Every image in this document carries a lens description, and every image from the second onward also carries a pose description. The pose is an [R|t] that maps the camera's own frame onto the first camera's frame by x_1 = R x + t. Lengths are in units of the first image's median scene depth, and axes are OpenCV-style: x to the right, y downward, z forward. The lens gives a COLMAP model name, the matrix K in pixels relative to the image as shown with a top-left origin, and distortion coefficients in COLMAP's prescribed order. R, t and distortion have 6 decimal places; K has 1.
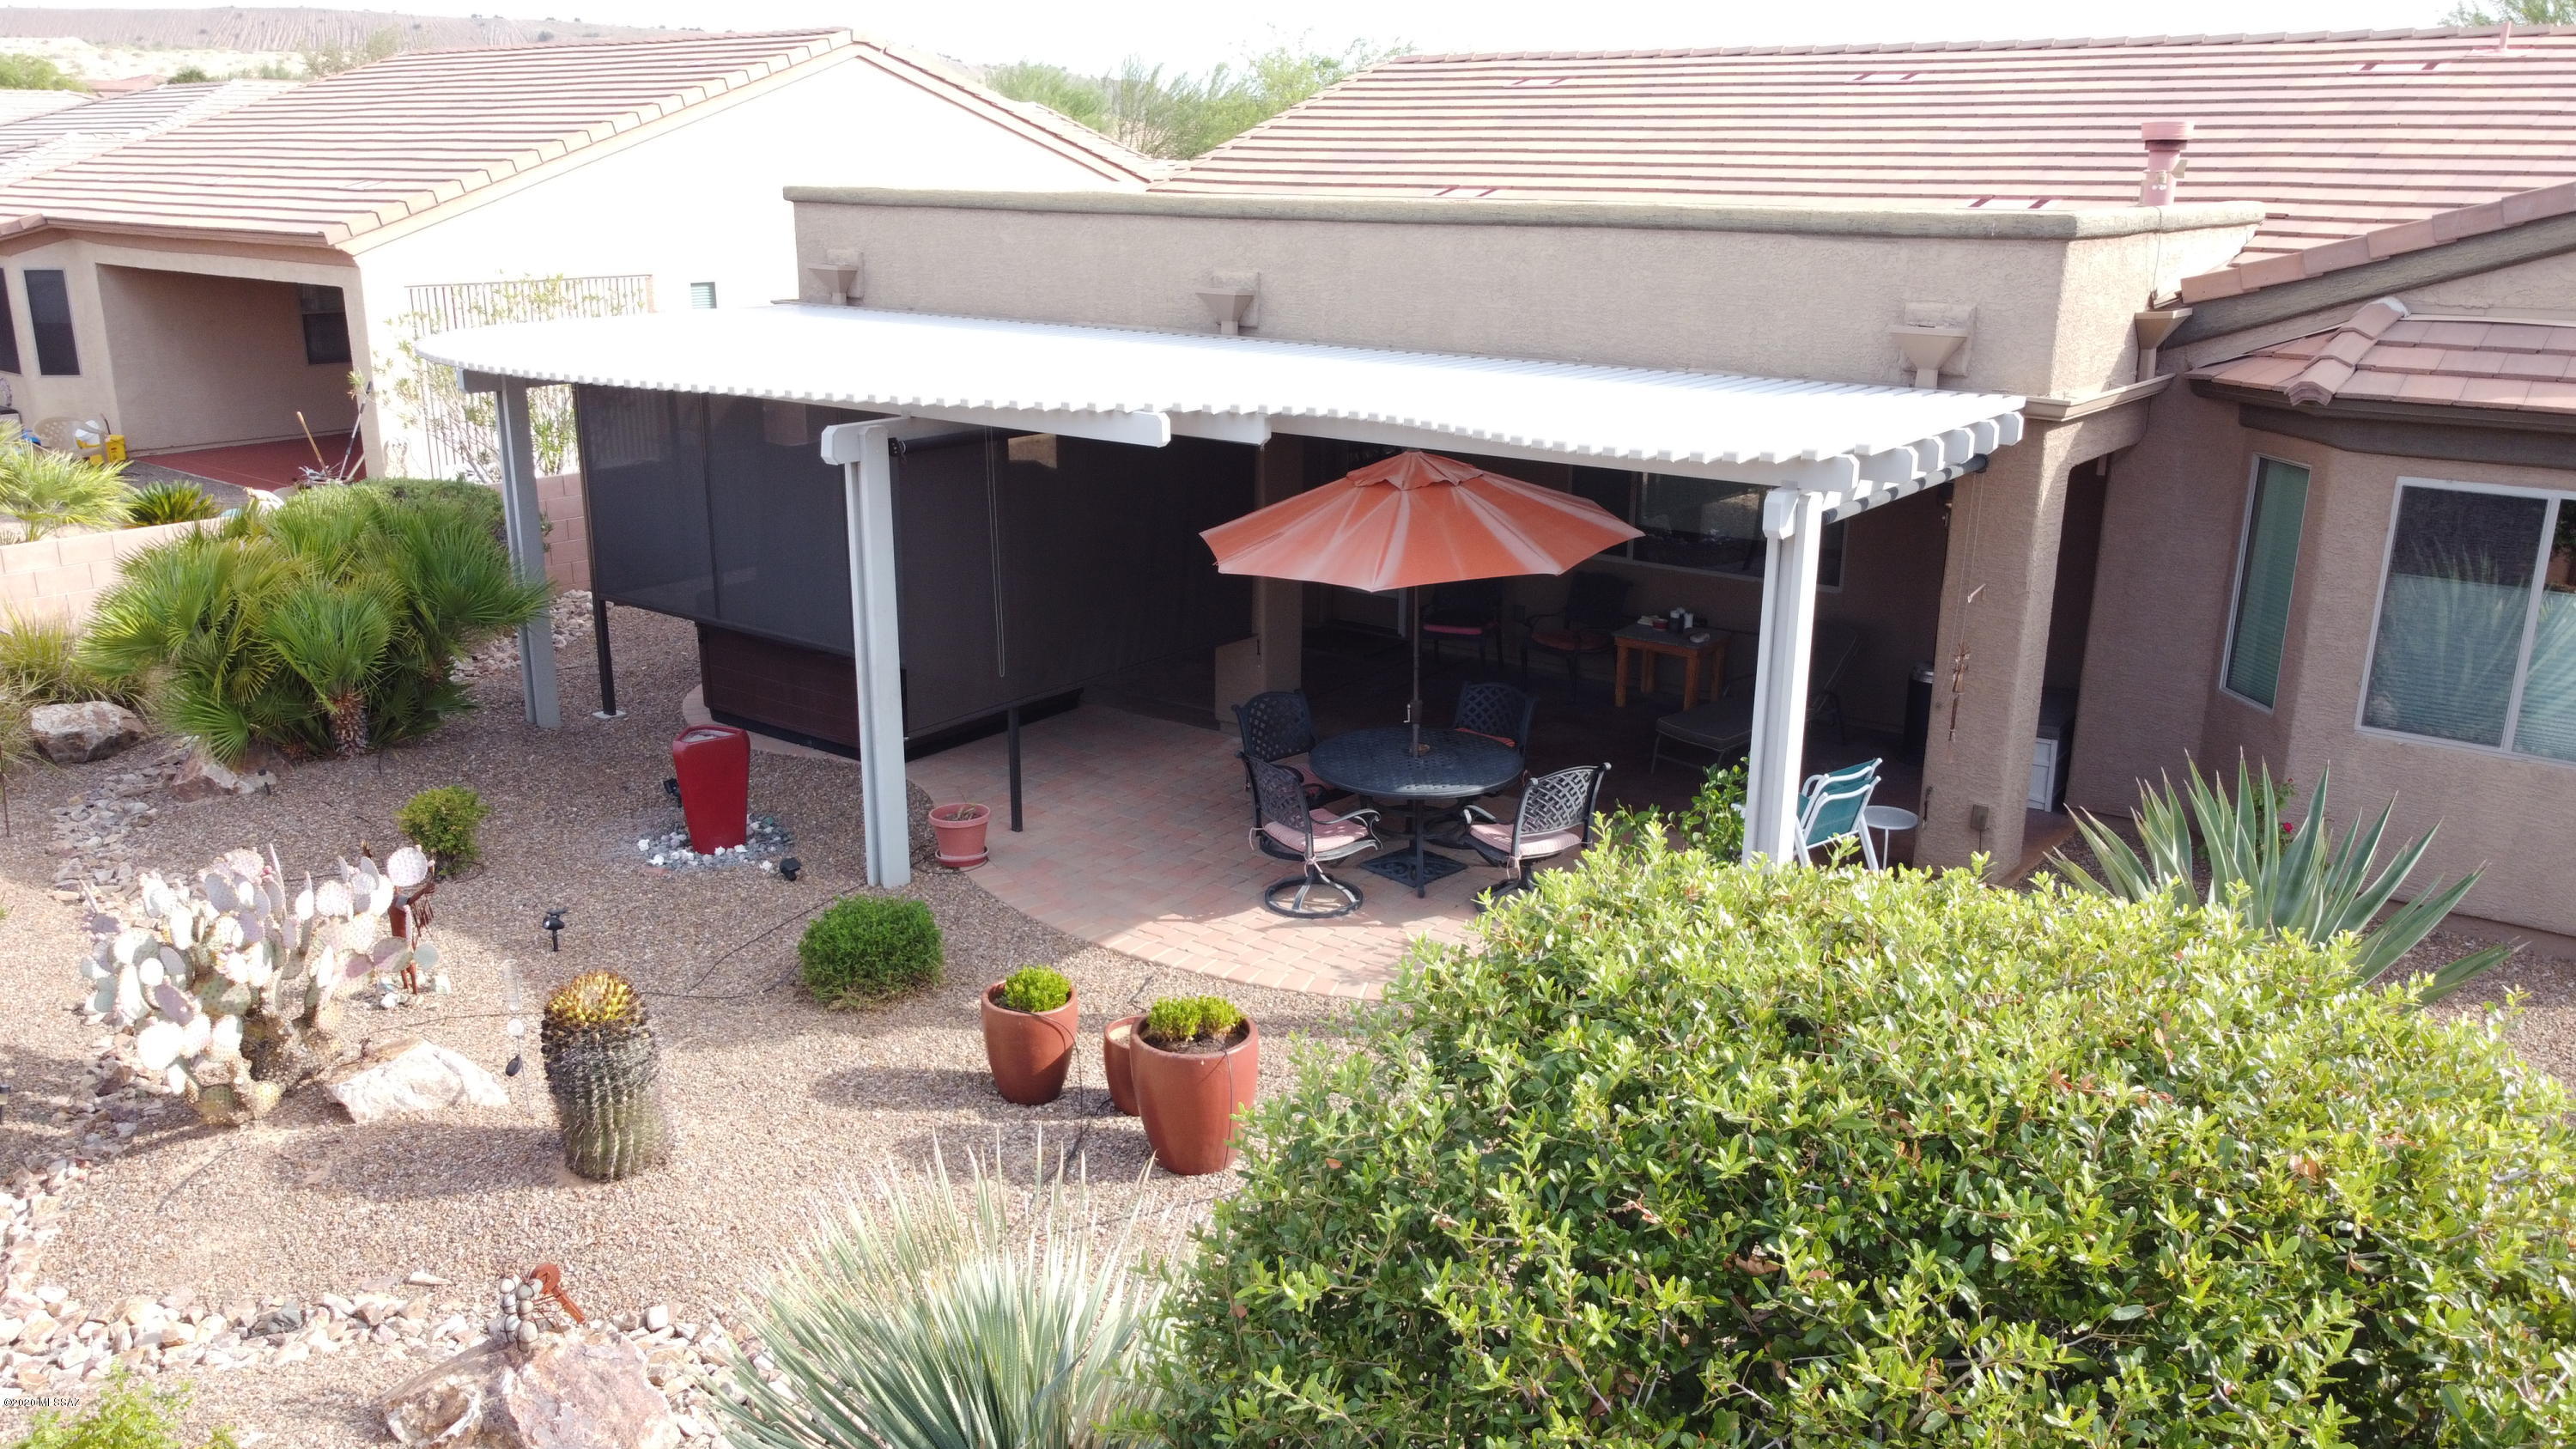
lens RADIAL K [[1950.9, 0, 1288.0], [0, 1950.9, 724.5], [0, 0, 1]] dist [0.008962, -0.008458]
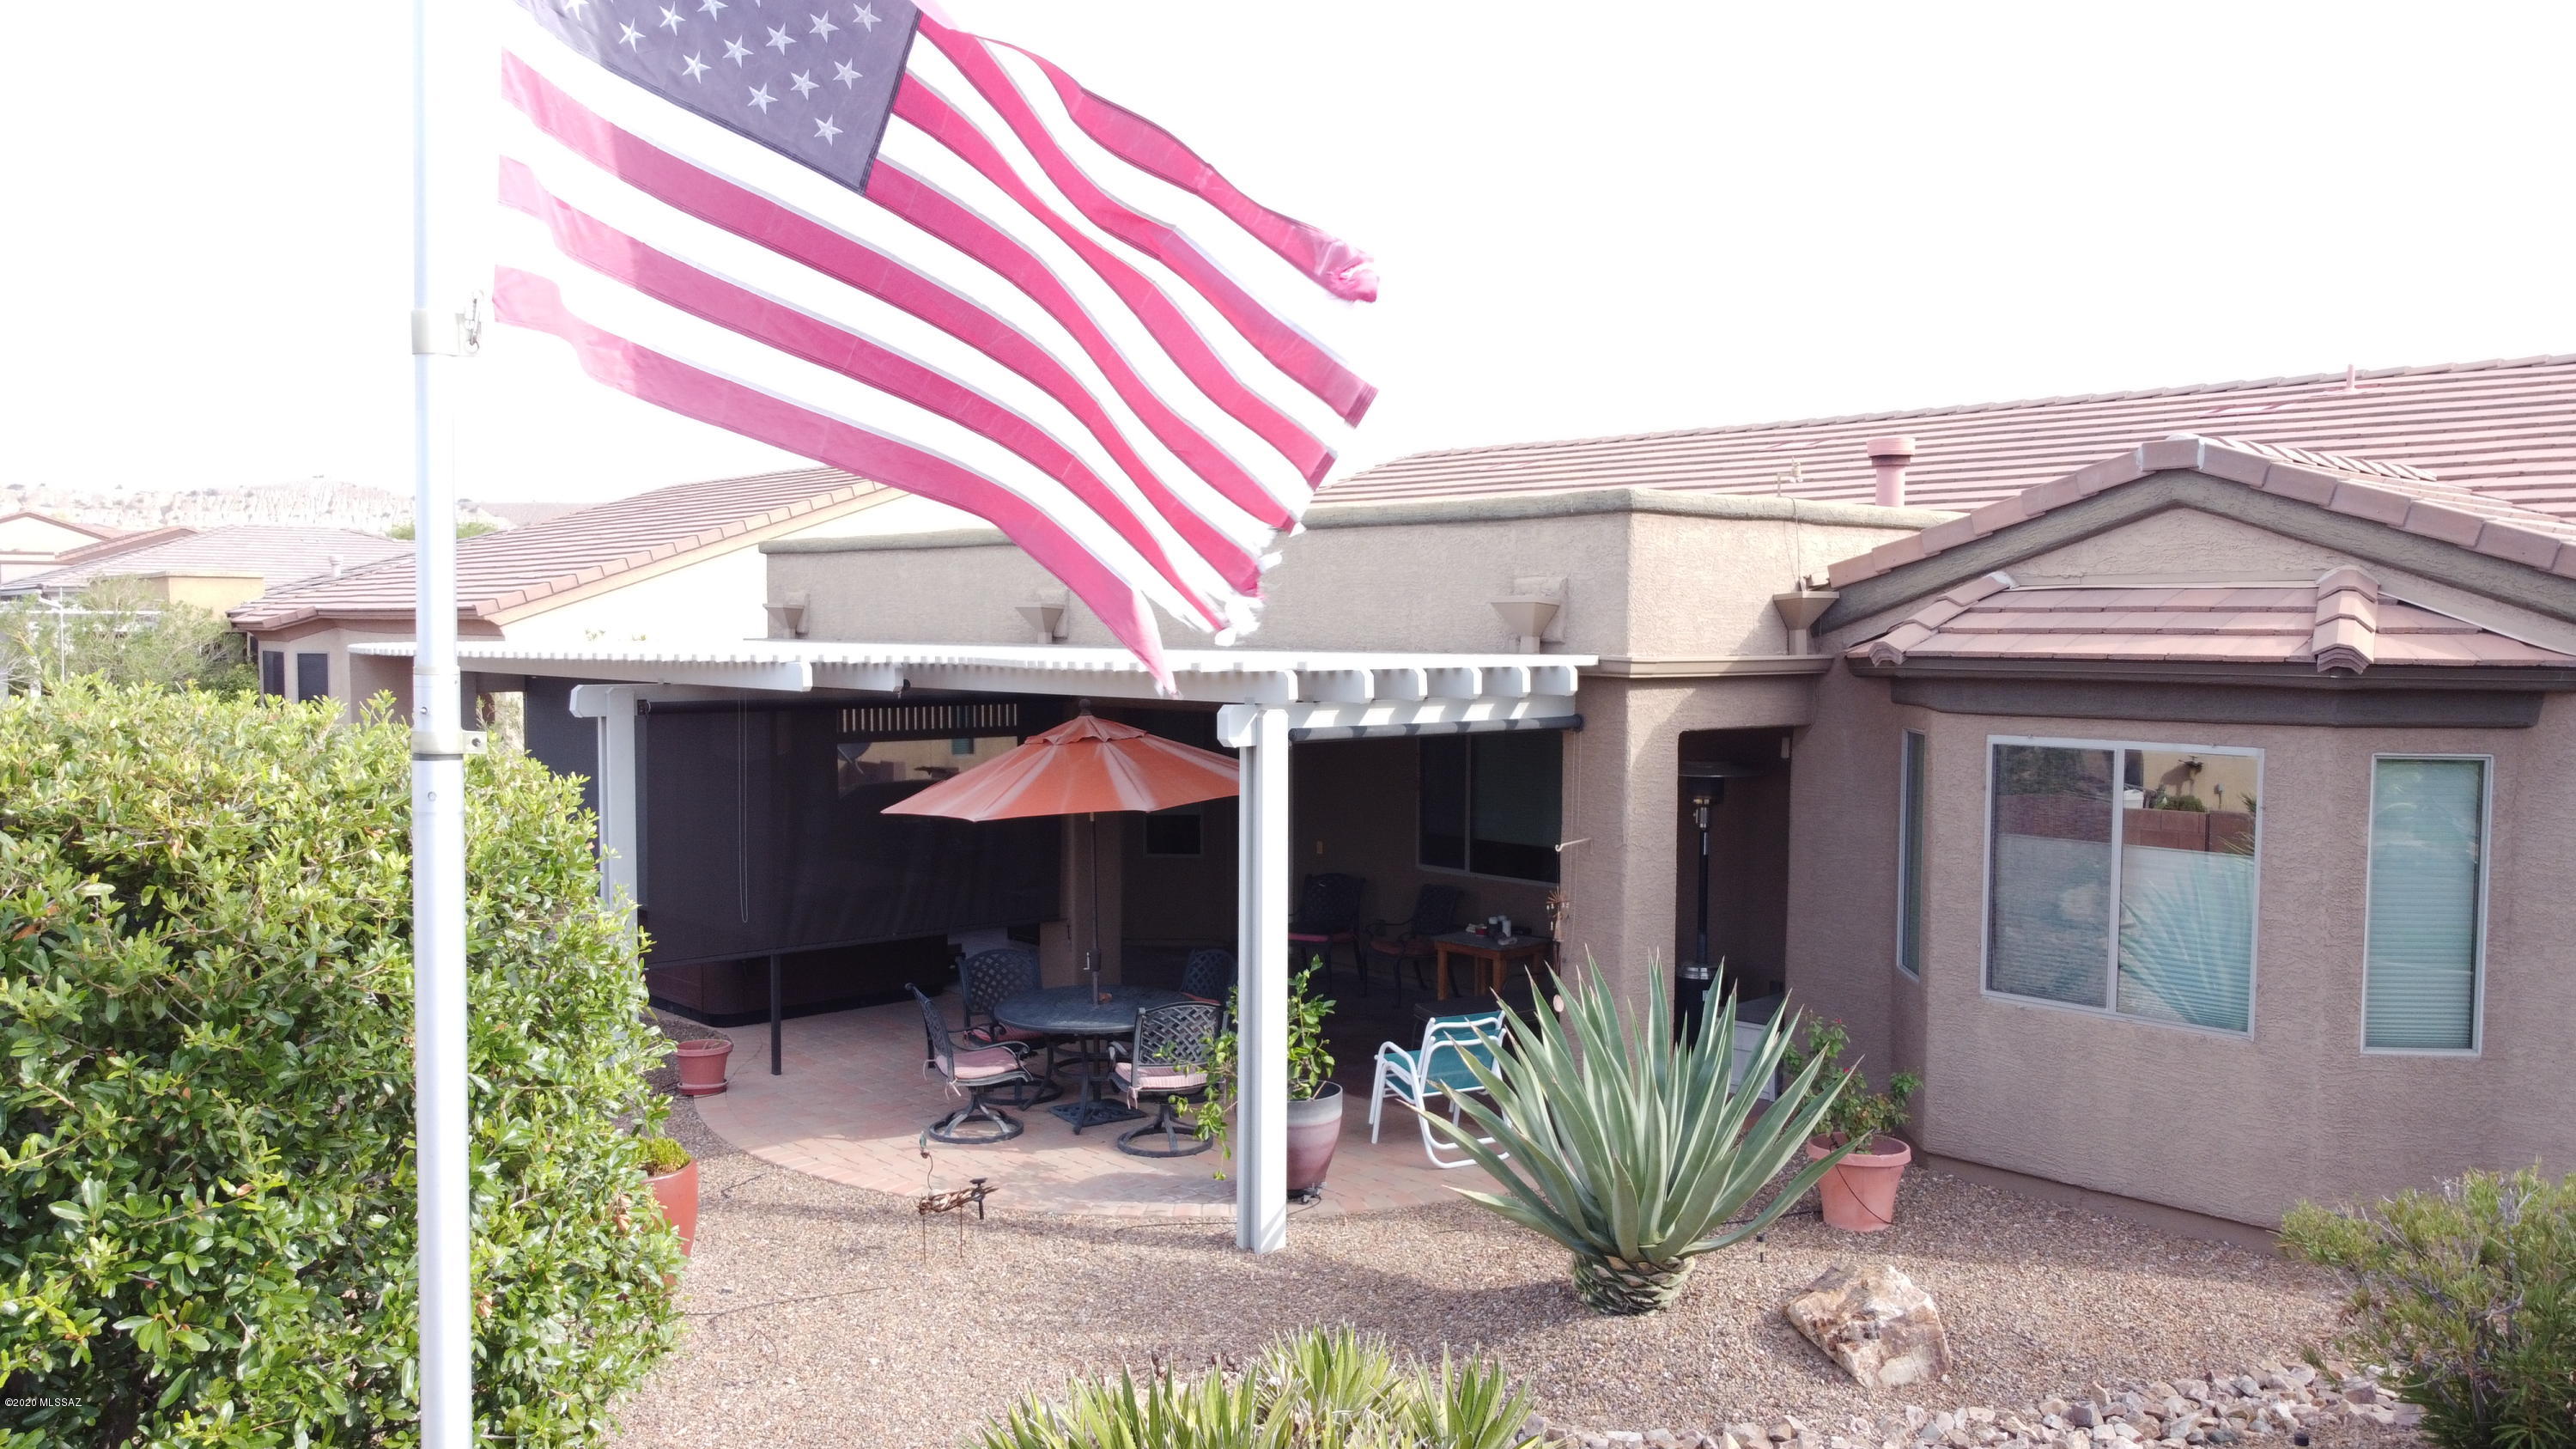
lens RADIAL K [[1950.9, 0, 1288.0], [0, 1950.9, 724.5], [0, 0, 1]] dist [0.008962, -0.008458]
pose [[0.980423, 0.005122, -0.196836, 0.404575], [-0.050658, 0.972573, -0.227014, 0.112136], [0.190275, 0.232541, 0.953793, -0.029105]]
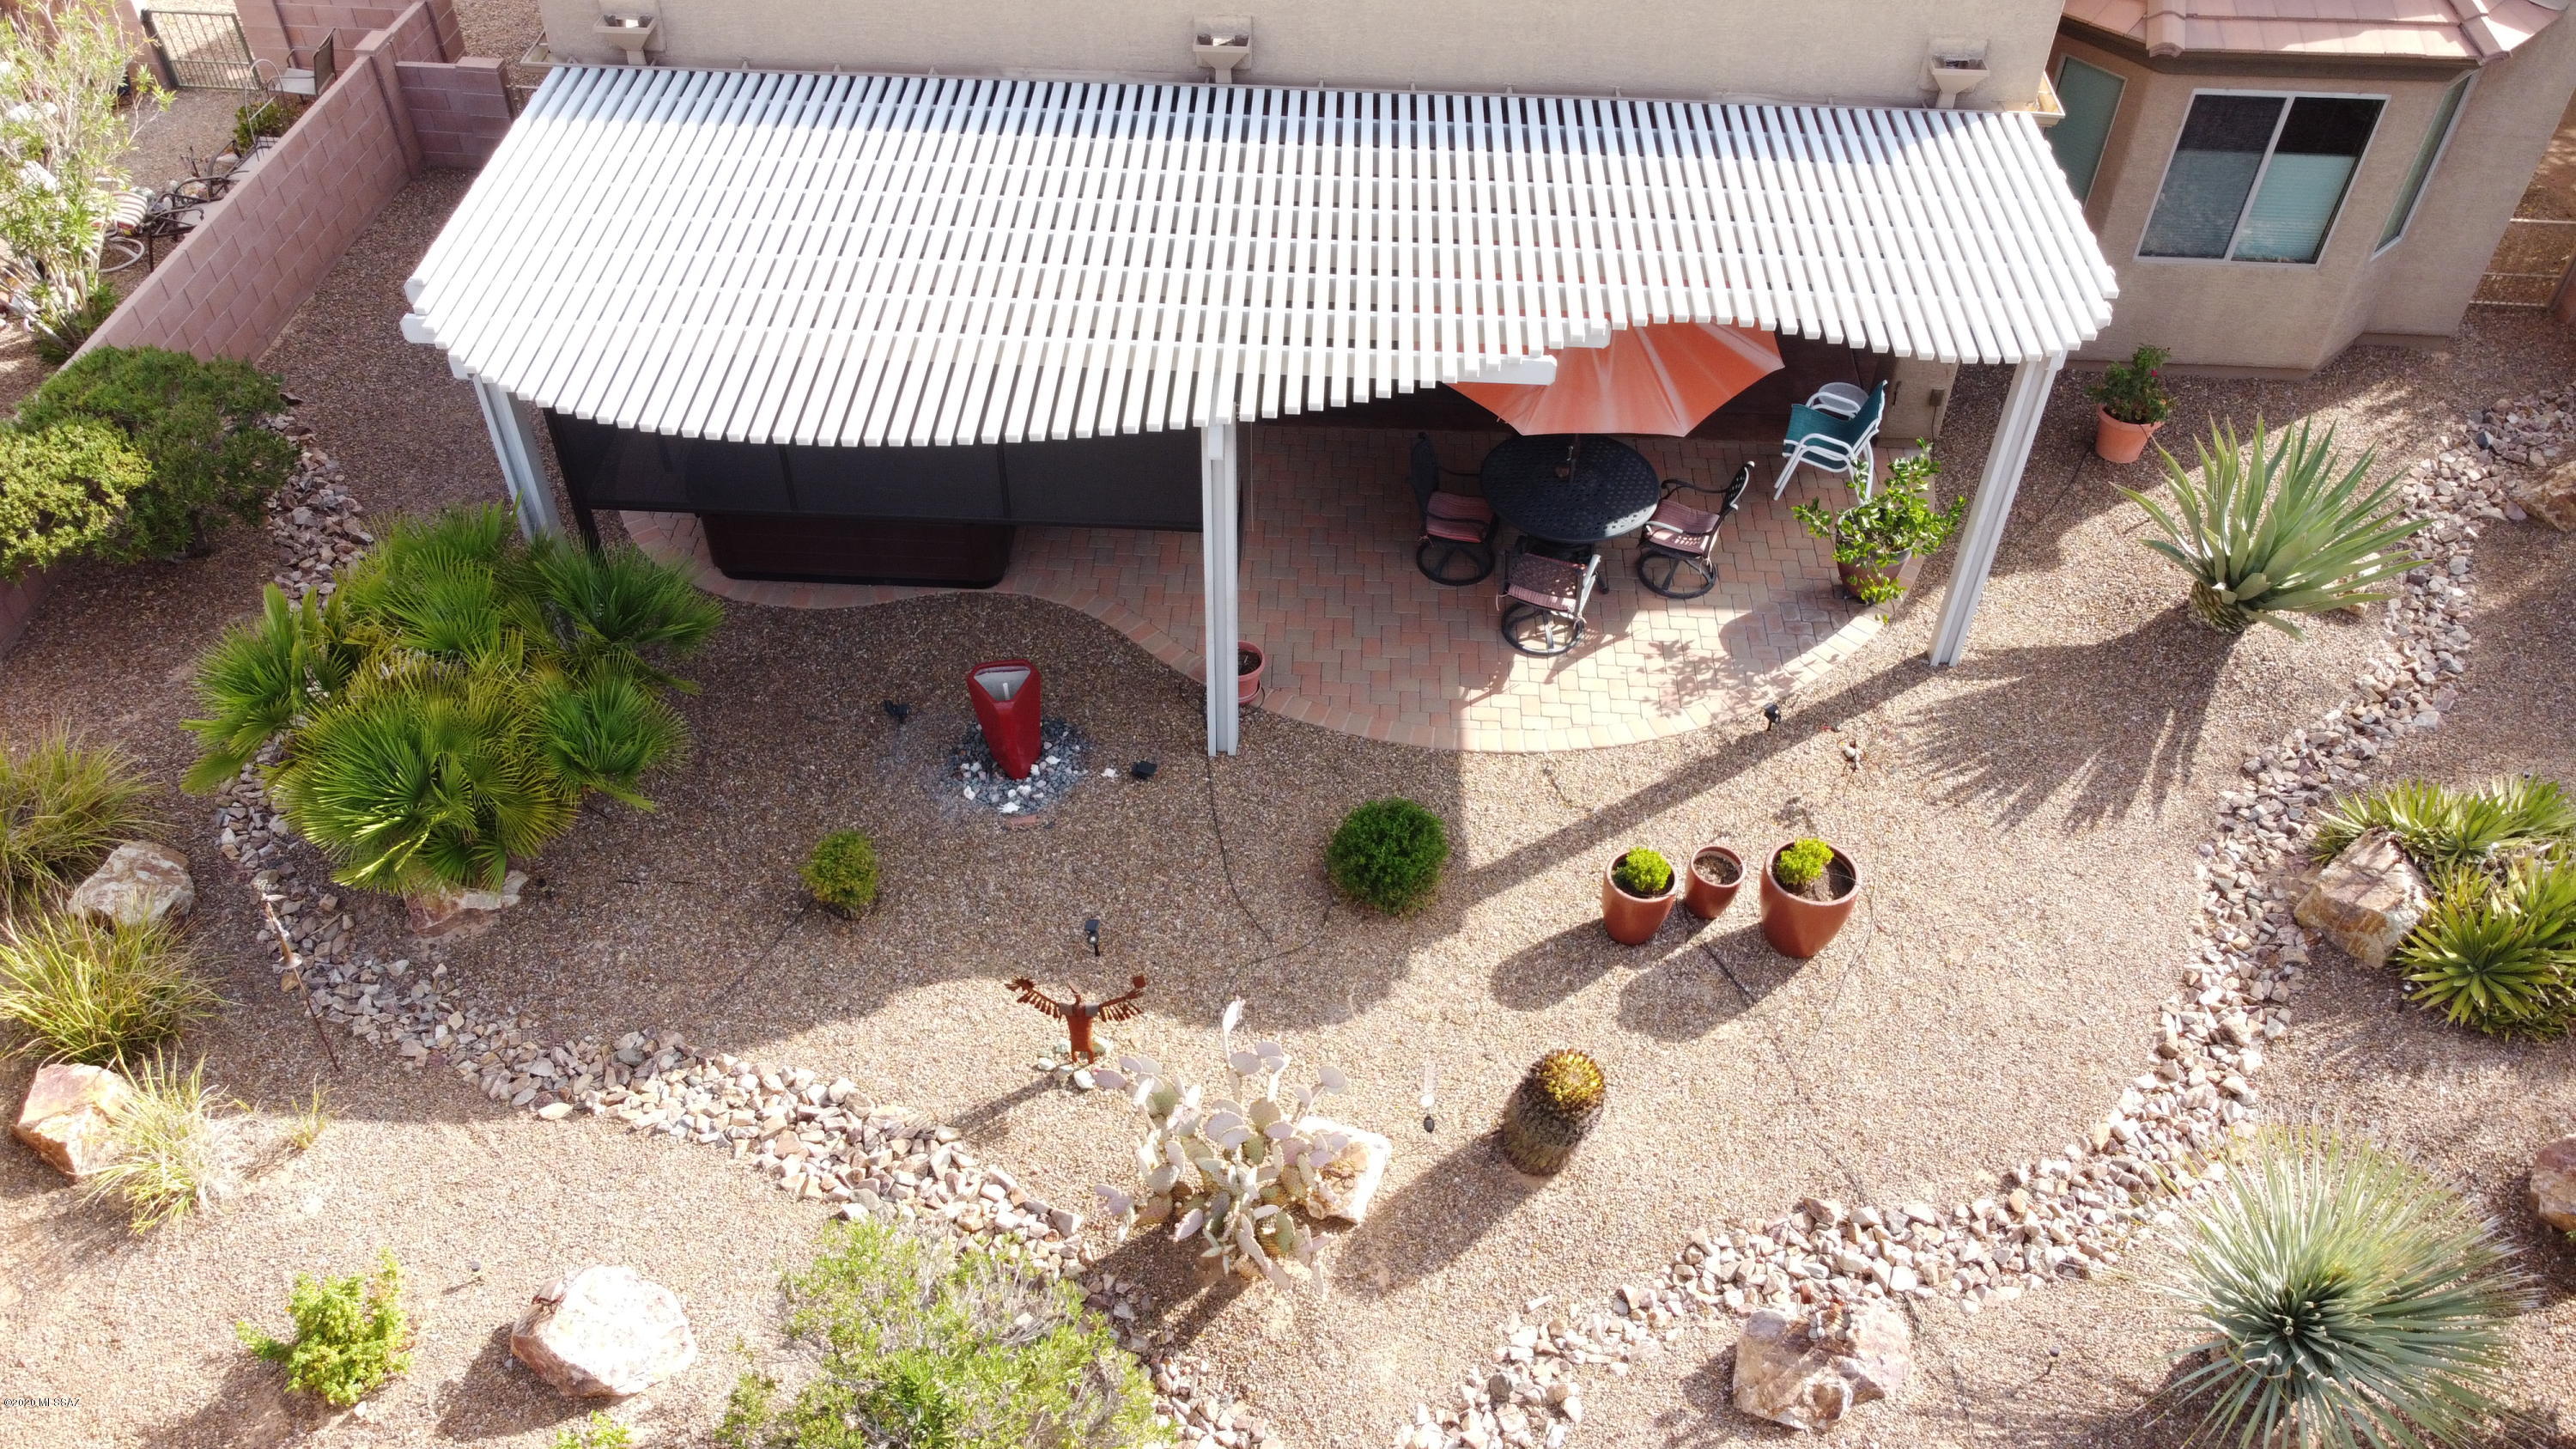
lens RADIAL K [[1950.9, 0, 1288.0], [0, 1950.9, 724.5], [0, 0, 1]] dist [0.008962, -0.008458]
pose [[0.828043, -0.381452, 0.410901, -0.668336], [0.152684, 0.858601, 0.489379, -0.499576], [-0.539475, -0.342489, 0.769200, 0.140403]]
